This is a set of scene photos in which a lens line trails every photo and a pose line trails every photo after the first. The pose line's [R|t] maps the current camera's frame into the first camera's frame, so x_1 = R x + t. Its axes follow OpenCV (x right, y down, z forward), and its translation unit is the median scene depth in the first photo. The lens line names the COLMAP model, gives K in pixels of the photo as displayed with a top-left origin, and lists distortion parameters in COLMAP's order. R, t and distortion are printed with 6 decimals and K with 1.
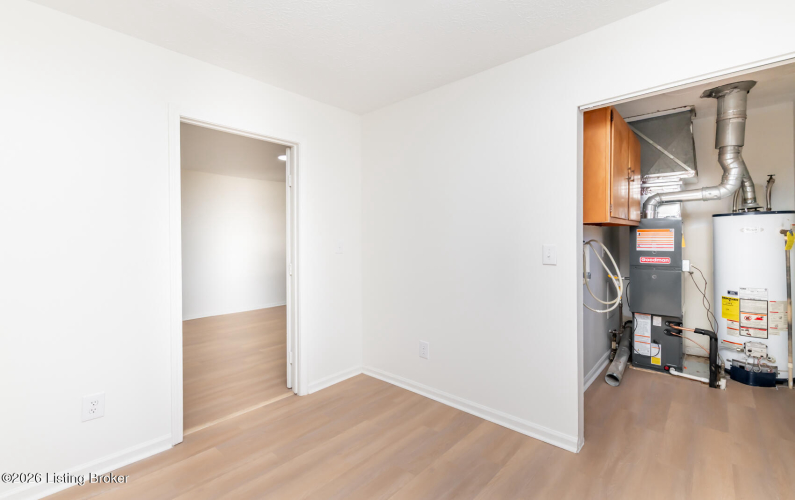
lens RADIAL K [[344.7, 0, 402.3], [0, 344.7, 240.6], [0, 0, 1]] dist [-0.000604, -0.000174]
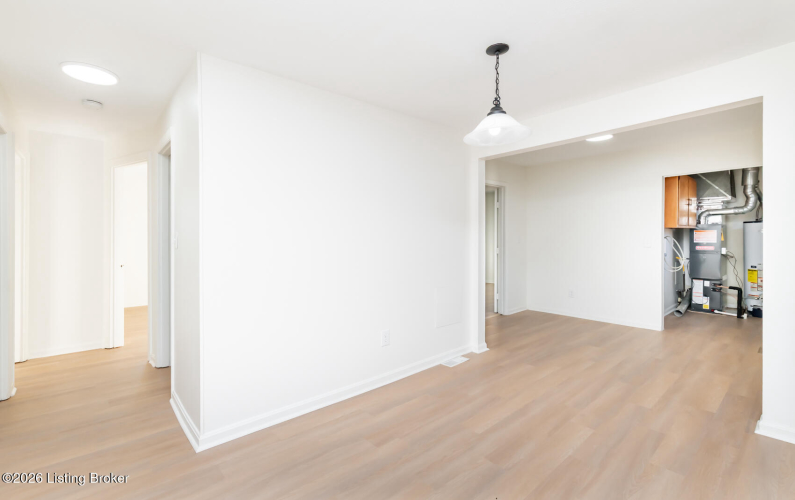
lens RADIAL K [[344.7, 0, 402.3], [0, 344.7, 240.6], [0, 0, 1]] dist [-0.000604, -0.000174]
pose [[0.991780, 0.004750, -0.127866, -0.564875], [-0.004289, 0.999983, 0.003878, 0.018870], [0.127882, -0.003298, 0.991784, -0.924501]]
